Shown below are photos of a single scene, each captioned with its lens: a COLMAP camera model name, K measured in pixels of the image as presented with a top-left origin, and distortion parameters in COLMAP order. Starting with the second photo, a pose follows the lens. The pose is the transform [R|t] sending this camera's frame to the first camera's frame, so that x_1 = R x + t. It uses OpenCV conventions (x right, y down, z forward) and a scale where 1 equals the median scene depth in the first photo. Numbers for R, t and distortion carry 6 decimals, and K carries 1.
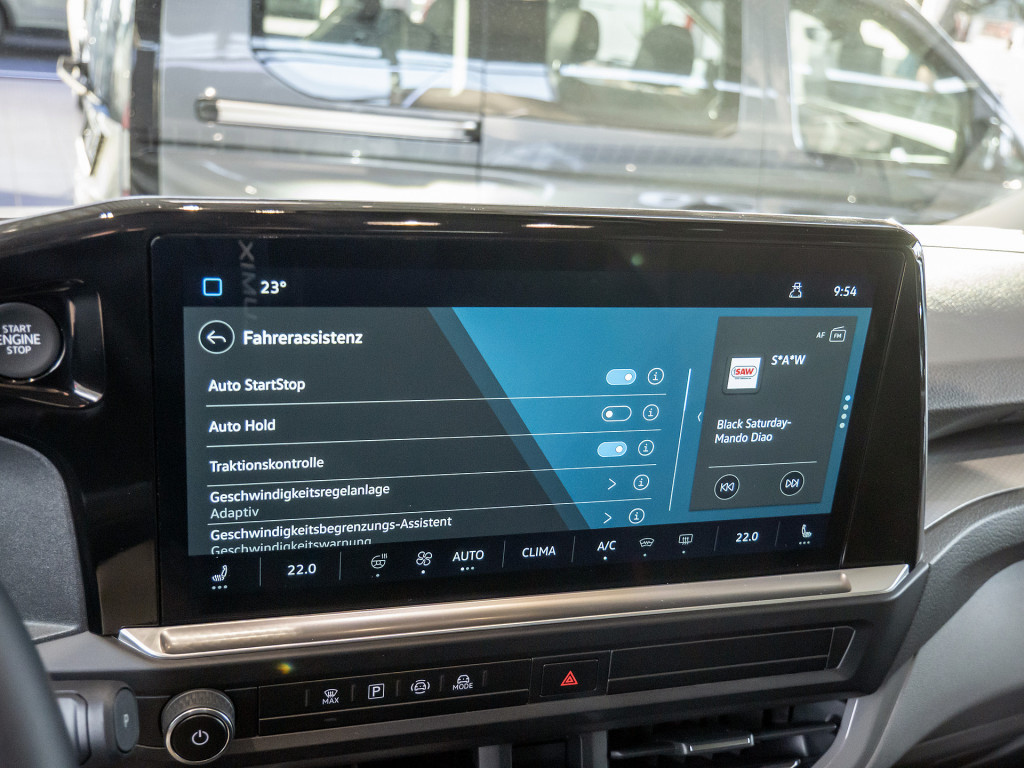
lens RADIAL K [[1046.5, 0, 512.0], [0, 1046.5, 384.0], [0, 0, 1]] dist [-0.018878, -0.006646]
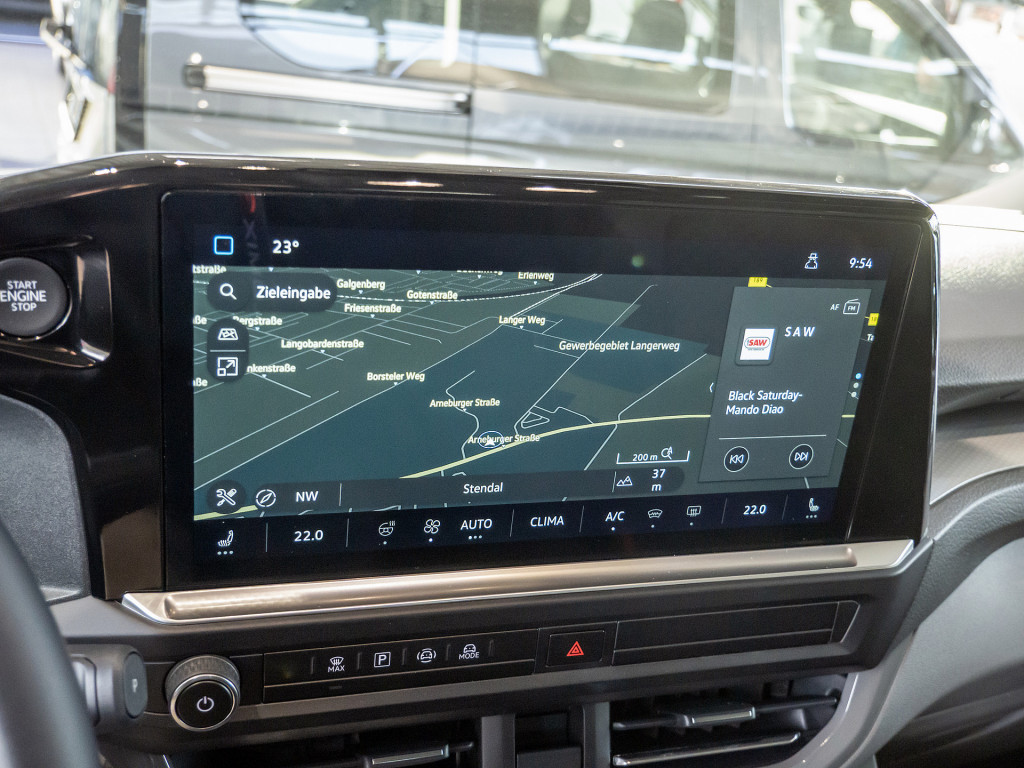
lens RADIAL K [[1047.4, 0, 513.3], [0, 1047.4, 385.5], [0, 0, 1]] dist [-0.016342, -0.009513]
pose [[0.999726, 0.015055, 0.017909, -0.023742], [-0.015479, 0.999598, 0.023734, 0.007903], [-0.017544, -0.024004, 0.999558, 0.011484]]
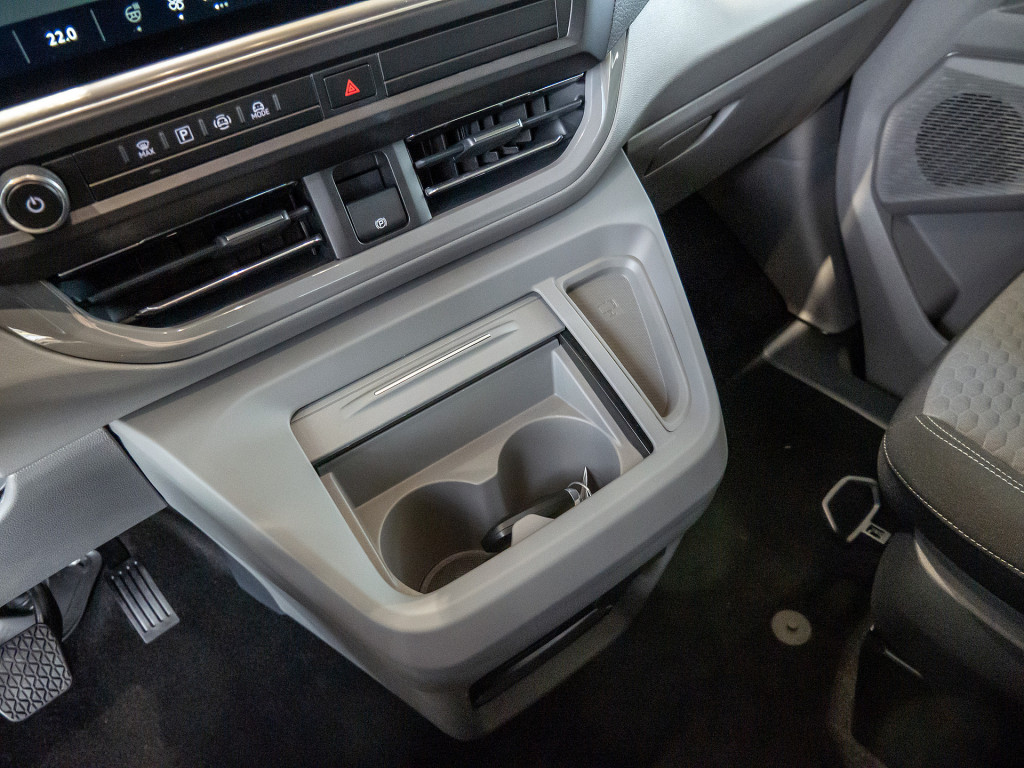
lens RADIAL K [[740.2, 0, 515.7], [0, 740.2, 387.4], [0, 0, 1]] dist [-0.049631, 0.009395]
pose [[0.930807, -0.350156, 0.104828, 0.021862], [0.284267, 0.873783, 0.394582, 0.280316], [-0.229762, -0.337481, 0.912861, 0.092216]]
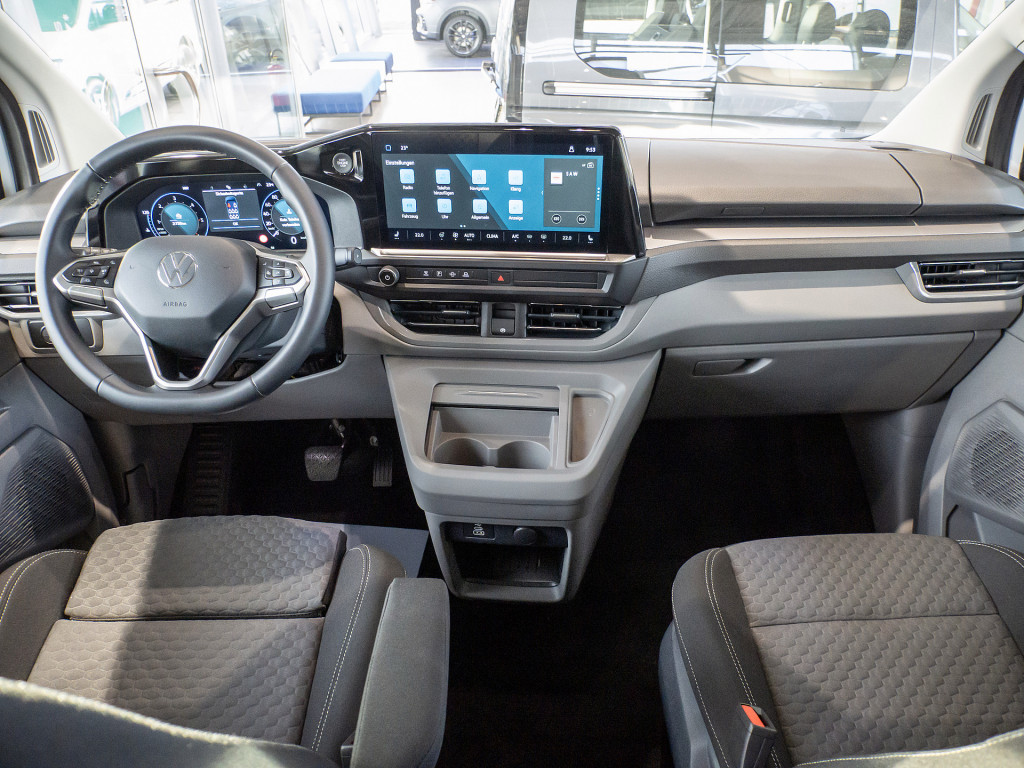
lens RADIAL K [[740.2, 0, 515.7], [0, 740.2, 387.4], [0, 0, 1]] dist [-0.049631, 0.009395]
pose [[0.923858, 0.097212, -0.370184, 0.876242], [-0.044280, 0.987859, 0.148909, 0.251535], [0.380165, -0.121179, 0.916946, -0.979961]]
